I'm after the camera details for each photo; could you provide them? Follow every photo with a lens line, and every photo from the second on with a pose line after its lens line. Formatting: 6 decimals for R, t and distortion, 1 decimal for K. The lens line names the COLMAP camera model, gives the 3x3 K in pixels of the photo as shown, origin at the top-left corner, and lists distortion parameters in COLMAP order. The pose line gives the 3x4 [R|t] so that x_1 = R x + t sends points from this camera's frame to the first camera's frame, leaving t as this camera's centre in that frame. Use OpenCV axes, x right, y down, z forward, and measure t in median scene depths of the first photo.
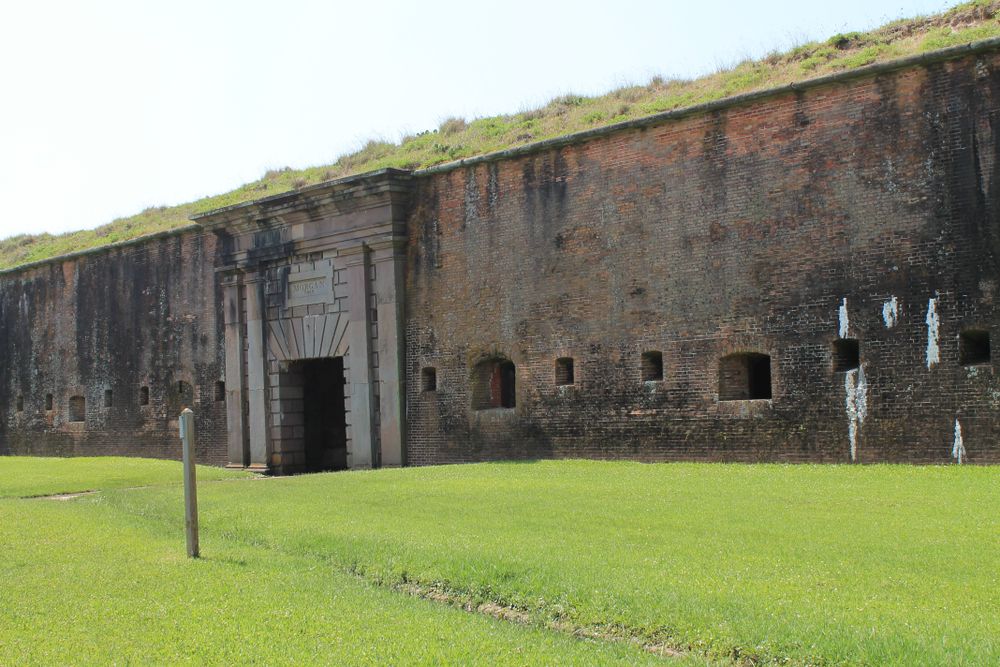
lens RADIAL K [[1325.1, 0, 501.3], [0, 1325.1, 338.8], [0, 0, 1]] dist [-0.039235, 0.000000]
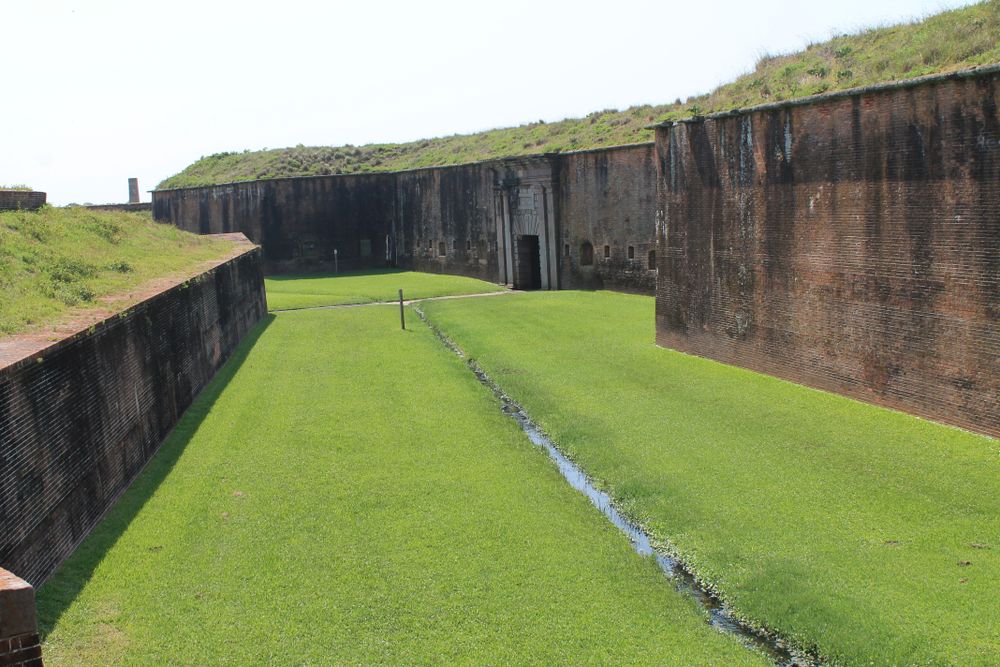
lens RADIAL K [[1325.1, 0, 499.2], [0, 1325.1, 332.4], [0, 0, 1]] dist [-0.039235, 0.000000]
pose [[0.936594, 0.026292, -0.349430, 0.539126], [0.032318, 0.986450, 0.160846, -0.168643], [0.348924, -0.161941, 0.923053, -0.950326]]
